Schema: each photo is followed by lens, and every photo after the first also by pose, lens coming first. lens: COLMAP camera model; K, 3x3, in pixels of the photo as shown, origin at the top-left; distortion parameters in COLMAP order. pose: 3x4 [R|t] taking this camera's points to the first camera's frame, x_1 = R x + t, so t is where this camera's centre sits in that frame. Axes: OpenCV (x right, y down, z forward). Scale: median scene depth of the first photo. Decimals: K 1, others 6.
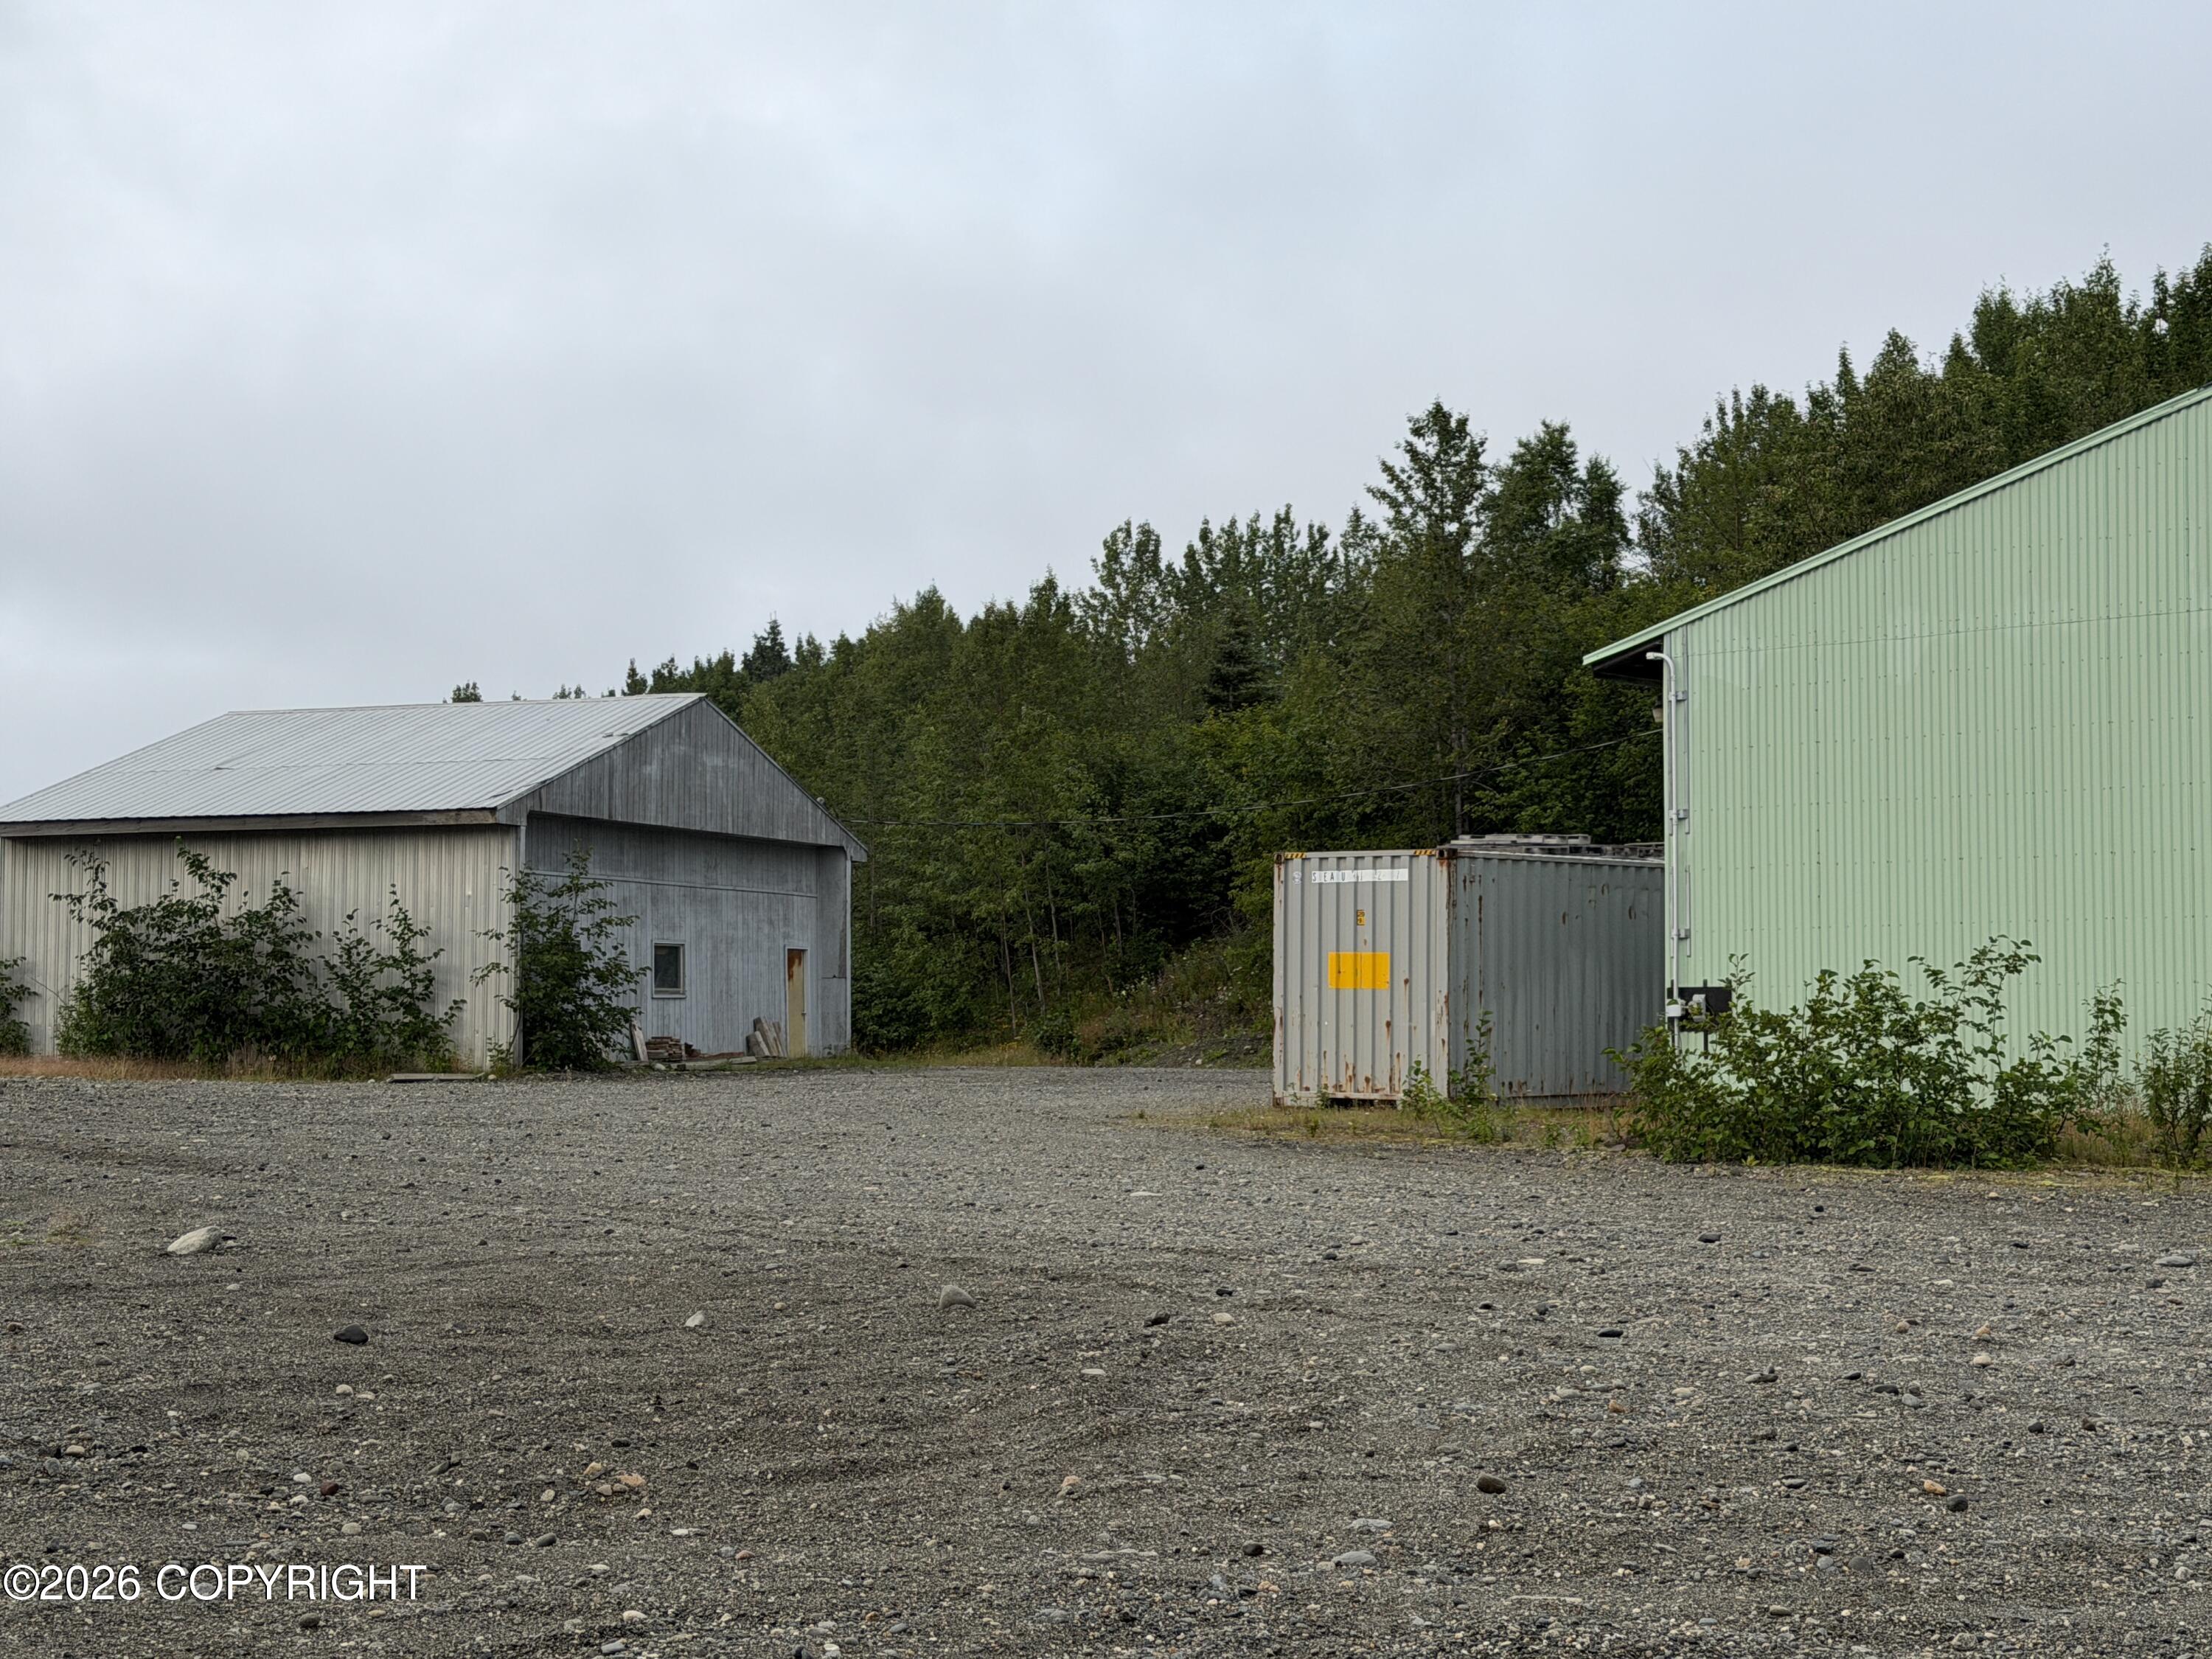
lens RADIAL K [[3362.6, 0, 1101.8], [0, 3362.6, 854.6], [0, 0, 1]] dist [0.113867, -0.022318]
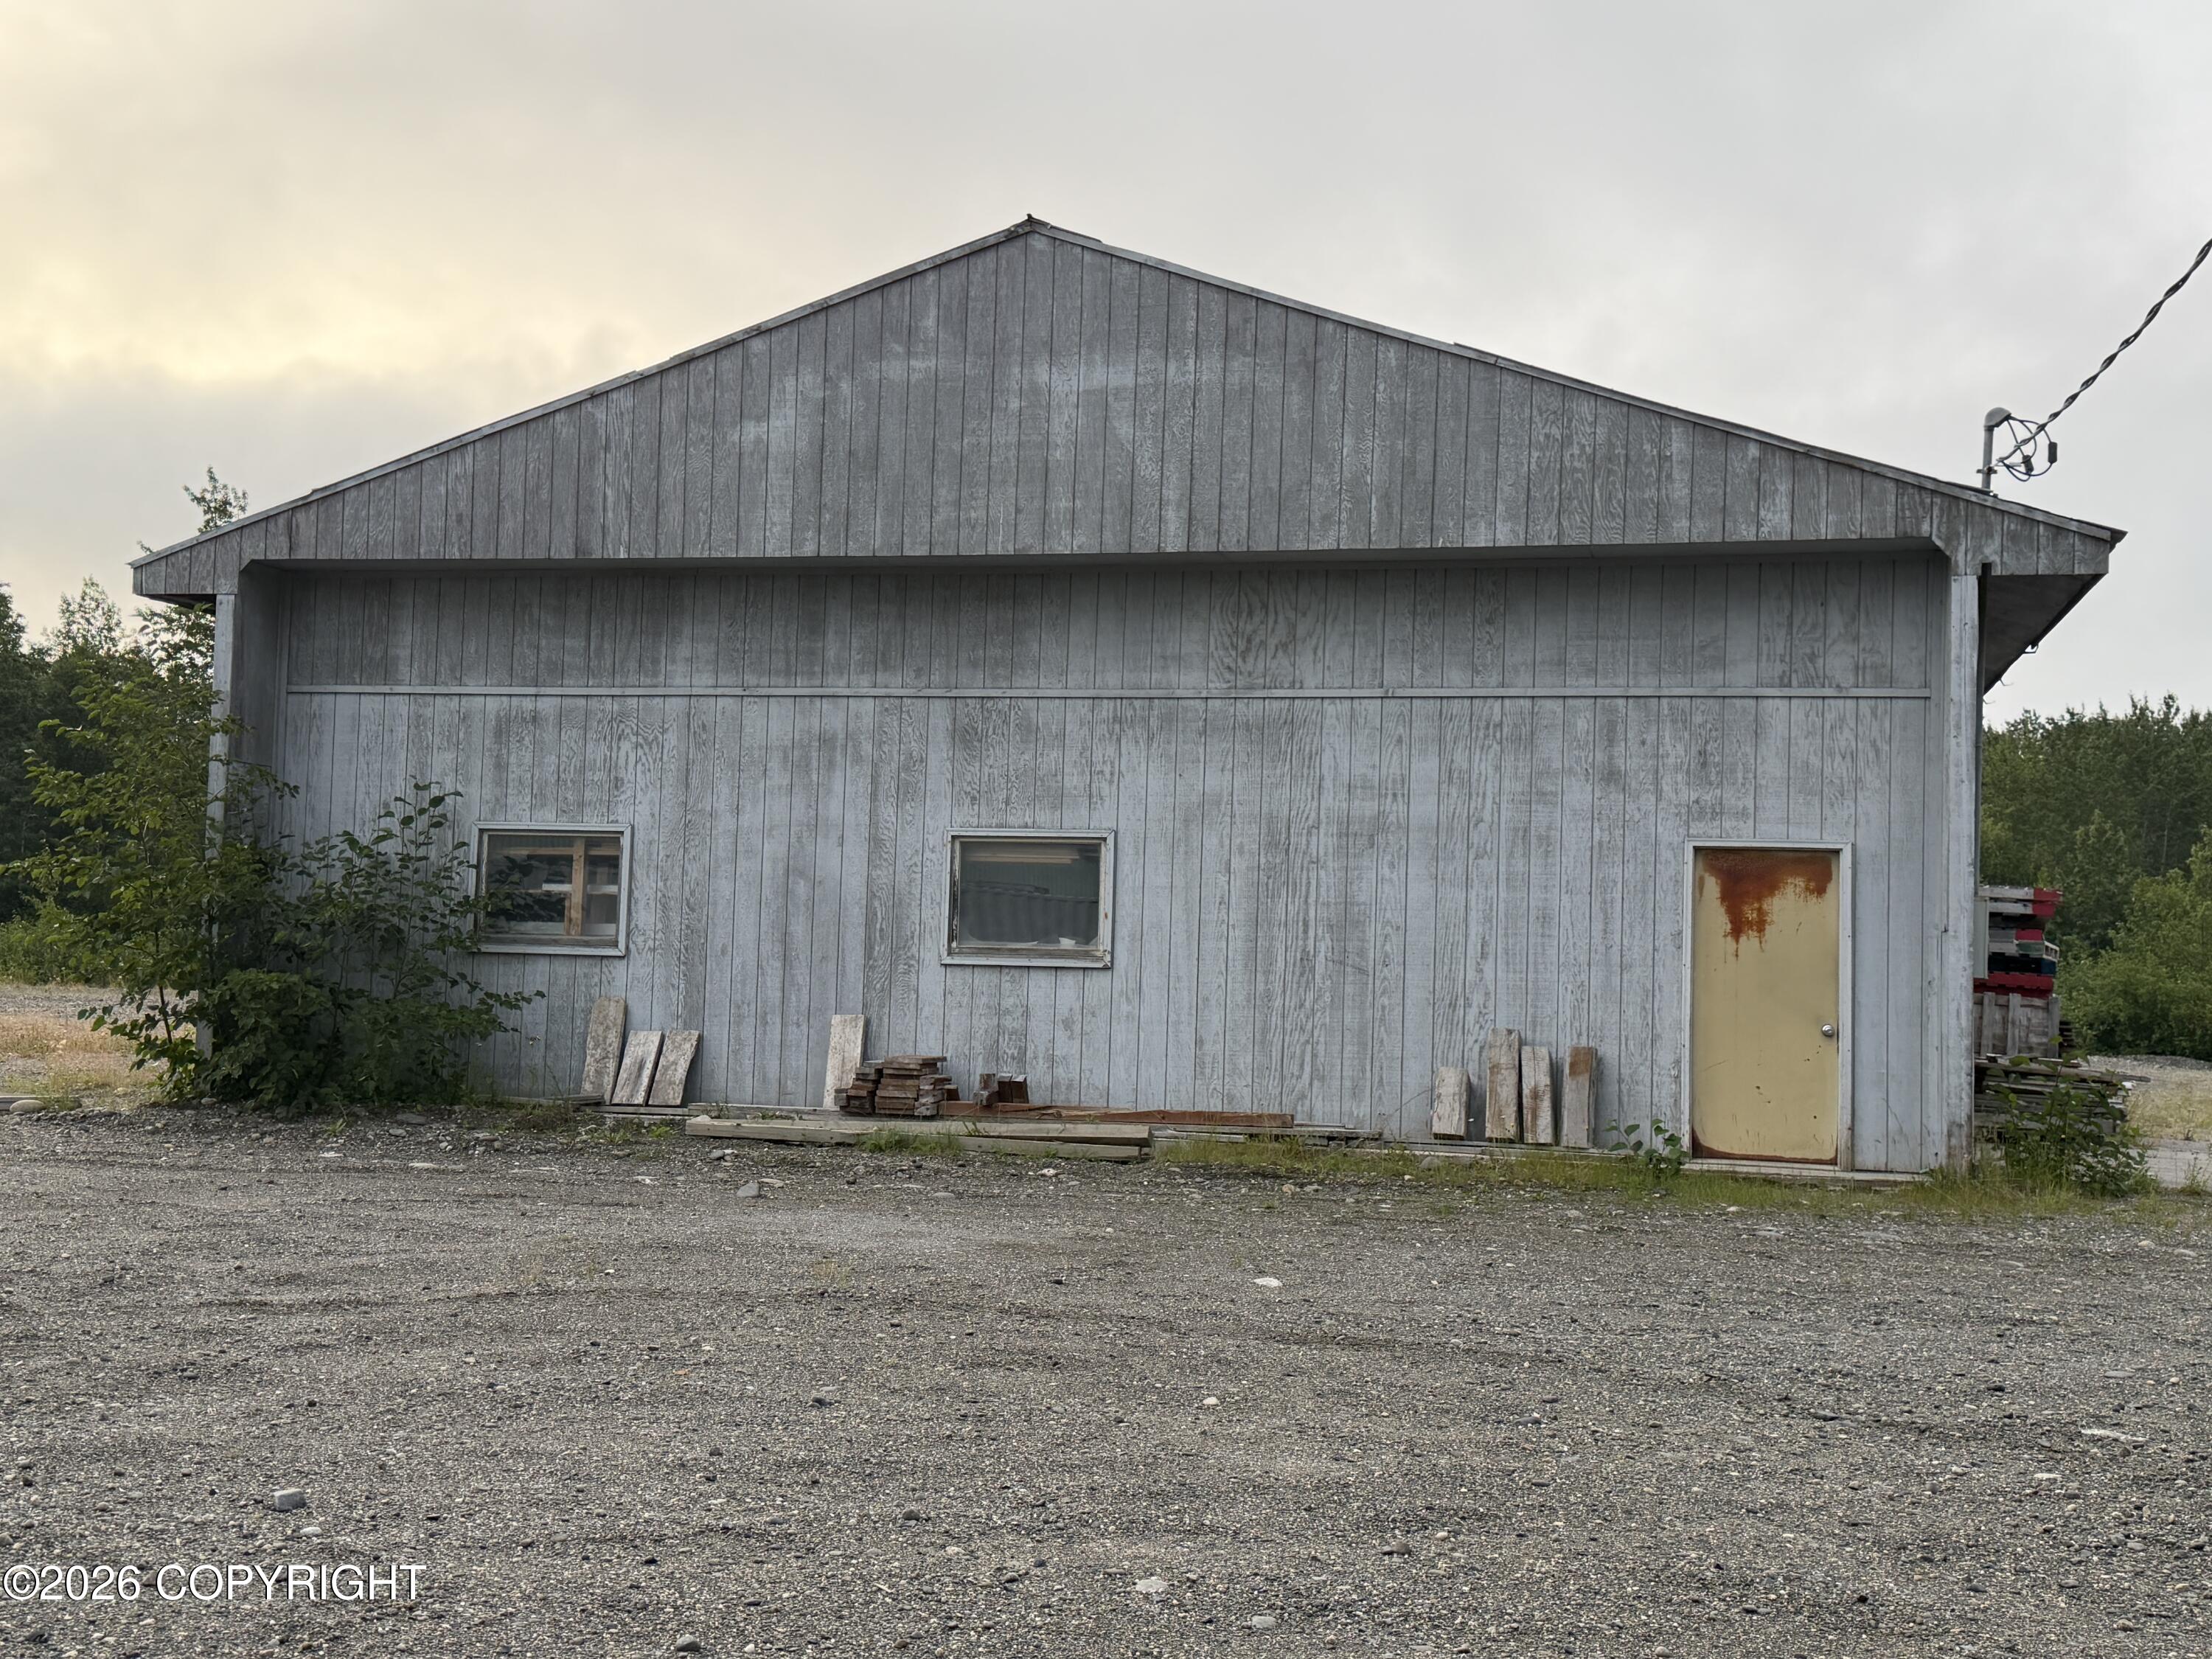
lens RADIAL K [[2402.6, 0, 1103.6], [0, 2402.6, 832.4], [0, 0, 1]] dist [0.111962, 0.000067]
pose [[0.113319, -0.075340, -0.990698, 0.168534], [0.014759, 0.997139, -0.074141, 0.048266], [0.993449, -0.006220, 0.114107, 0.980391]]
